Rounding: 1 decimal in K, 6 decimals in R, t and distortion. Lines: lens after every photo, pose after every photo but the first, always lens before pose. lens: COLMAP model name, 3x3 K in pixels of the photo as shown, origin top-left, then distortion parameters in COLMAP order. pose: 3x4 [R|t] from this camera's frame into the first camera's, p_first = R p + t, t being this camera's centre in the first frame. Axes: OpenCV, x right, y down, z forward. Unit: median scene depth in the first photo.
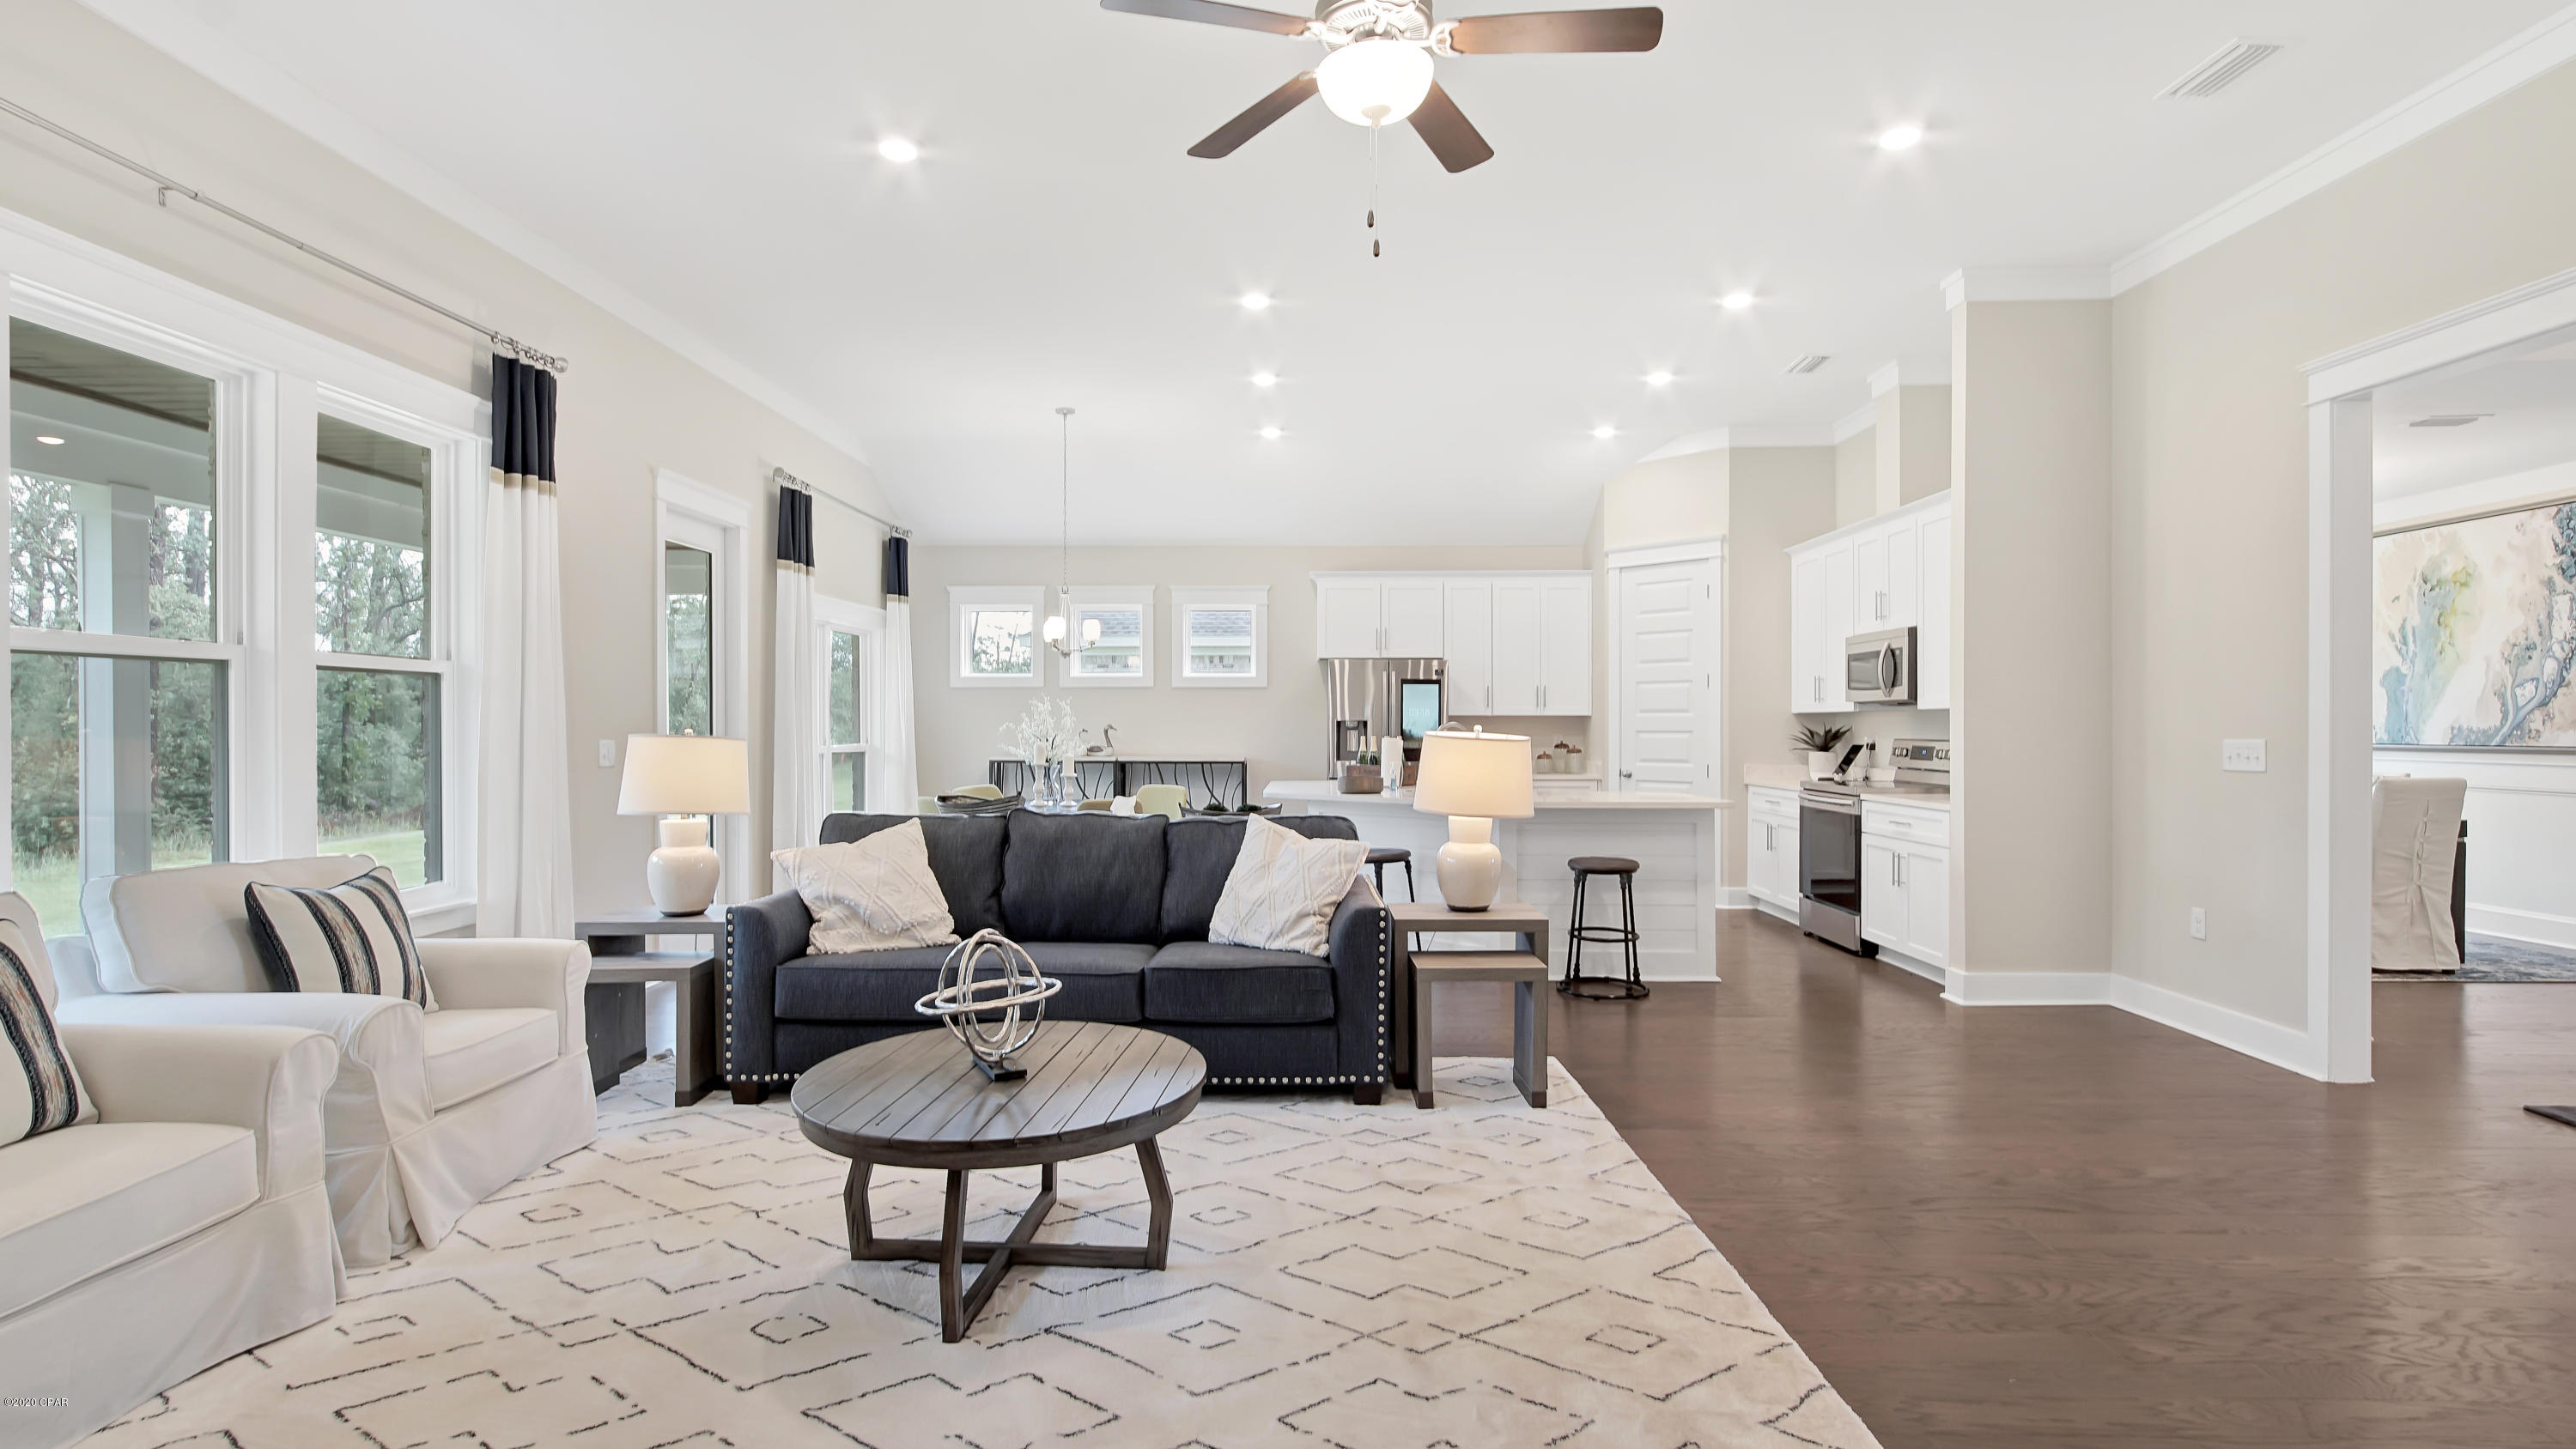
lens RADIAL K [[1207.3, 0, 1305.5], [0, 1207.3, 718.2], [0, 0, 1]] dist [-0.010321, 0.002304]
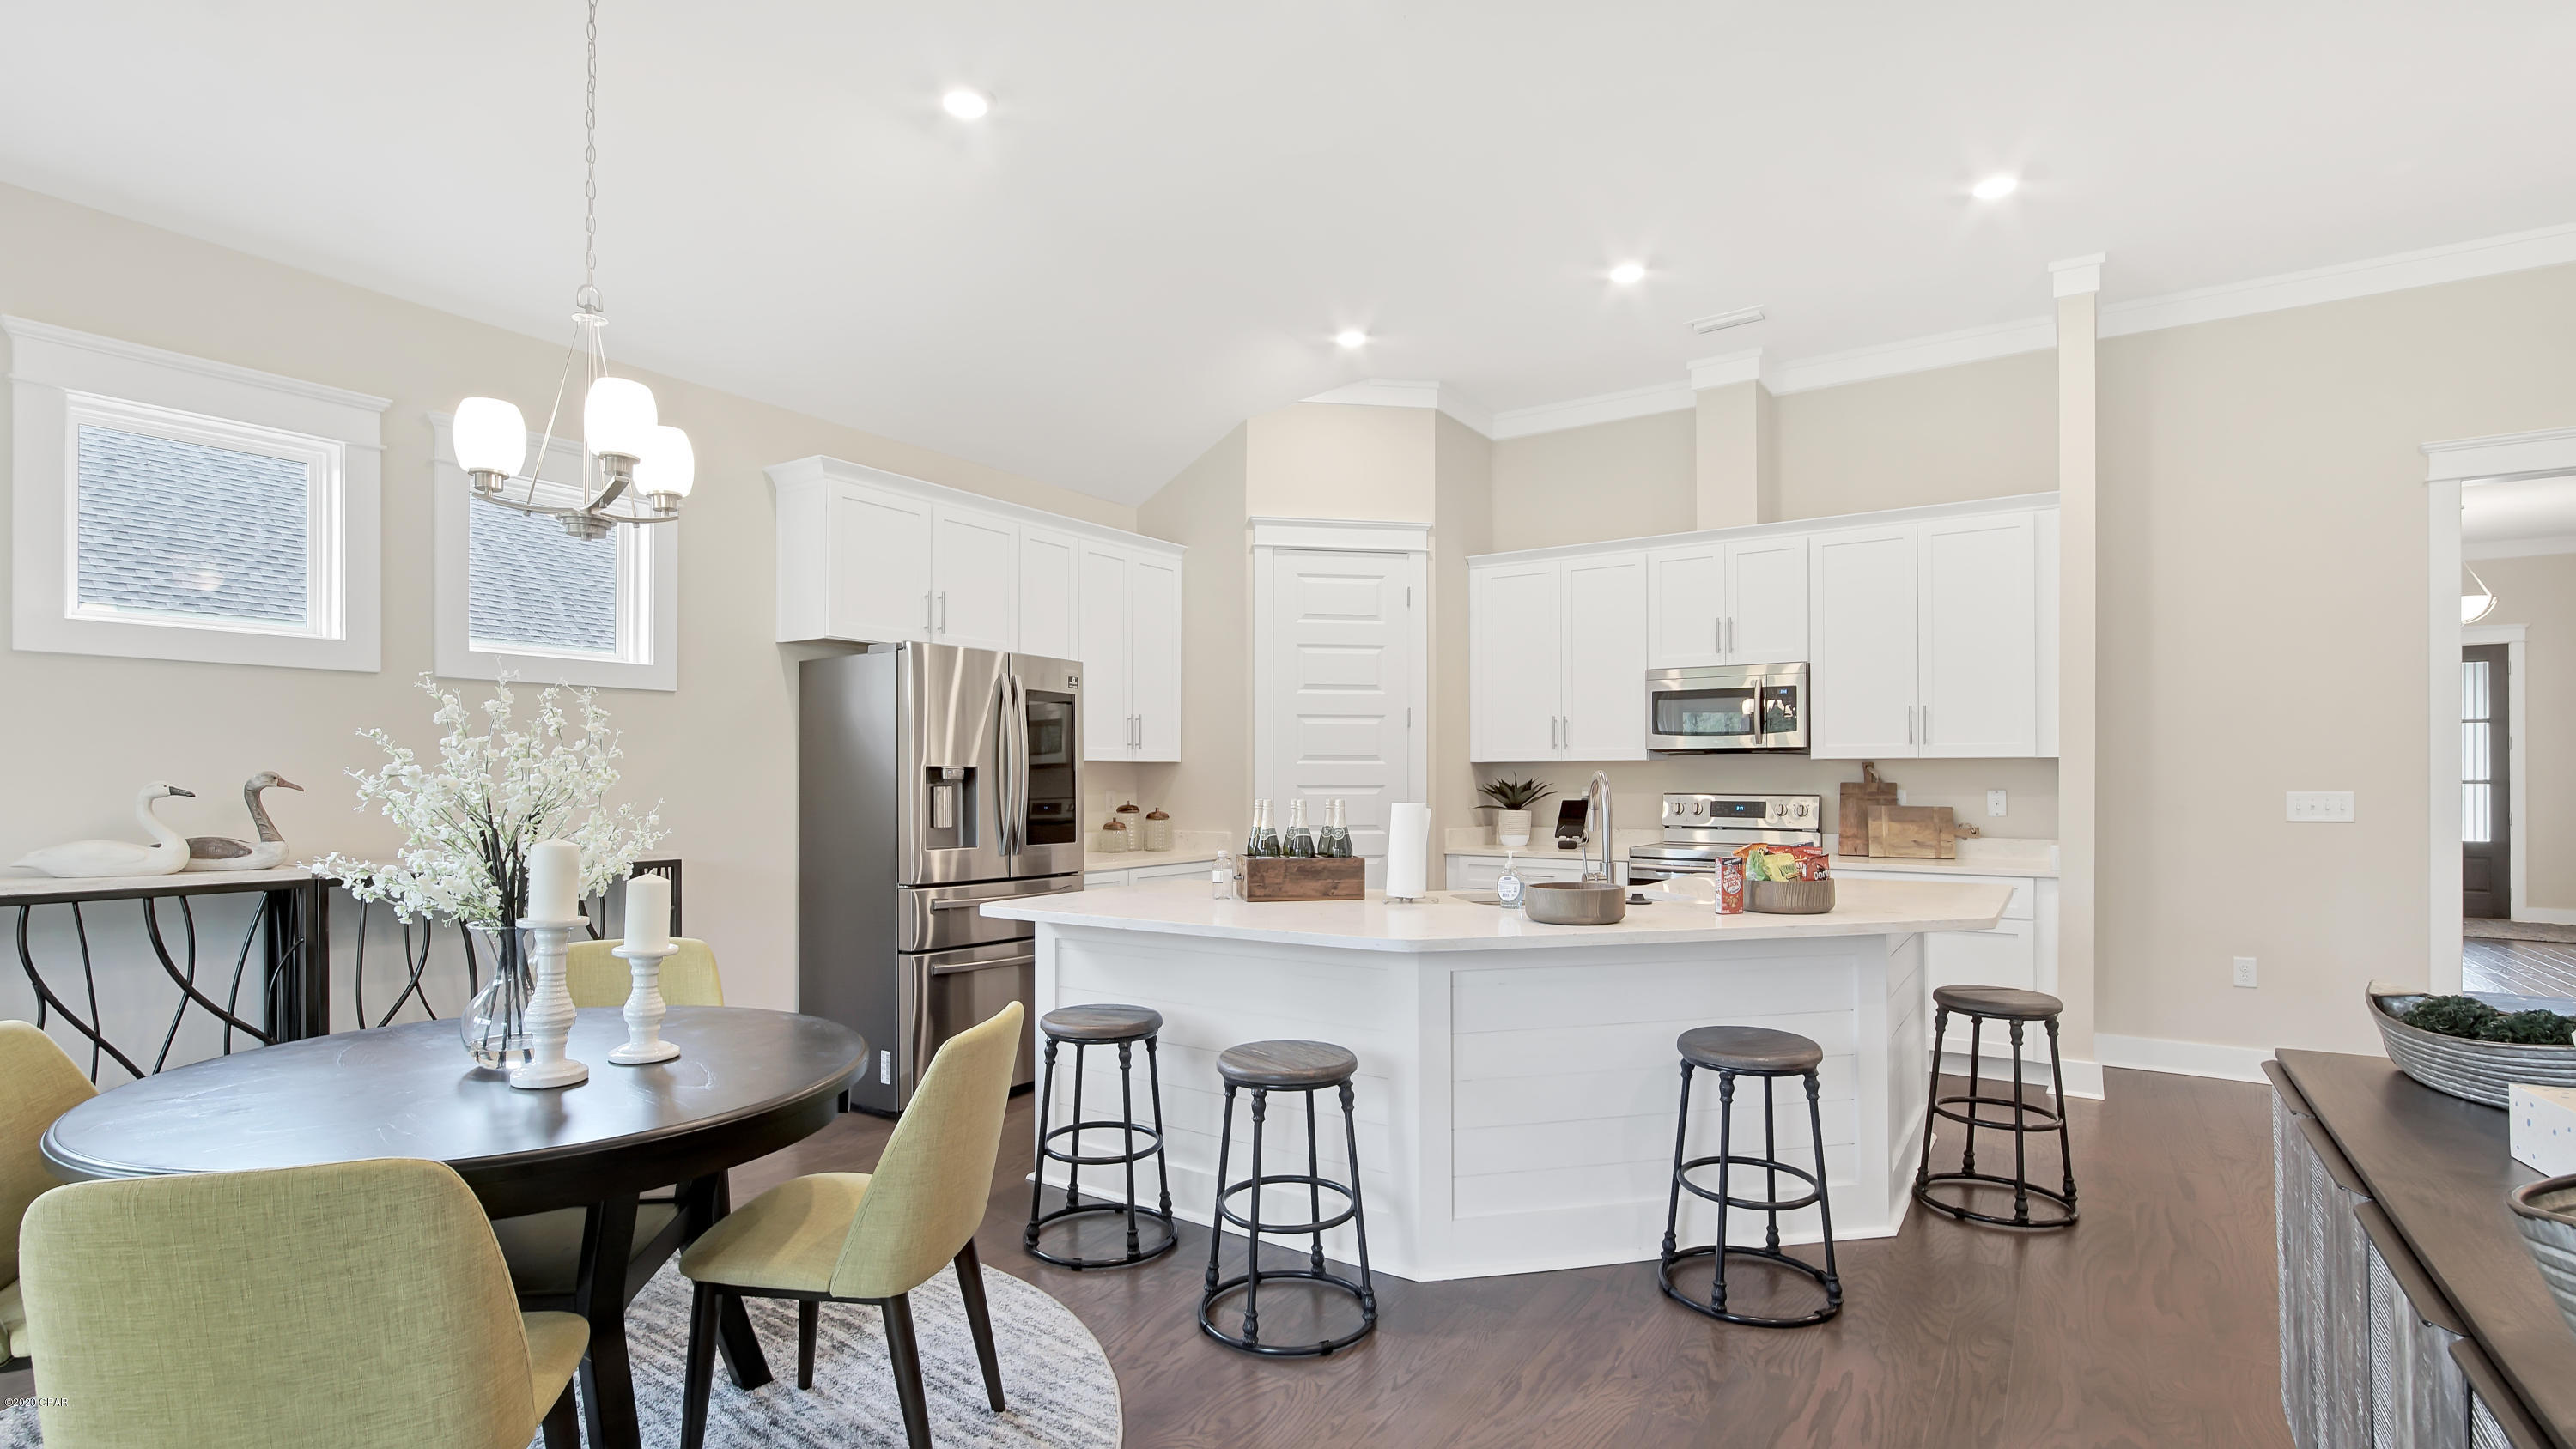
lens RADIAL K [[1207.3, 0, 1230.3], [0, 1207.3, 756.6], [0, 0, 1]] dist [-0.010321, 0.002304]
pose [[0.555562, 0.012166, 0.831386, -0.399334], [-0.006339, 0.999926, -0.010397, 0.002330], [-0.831451, 0.000506, 0.555598, 0.783581]]
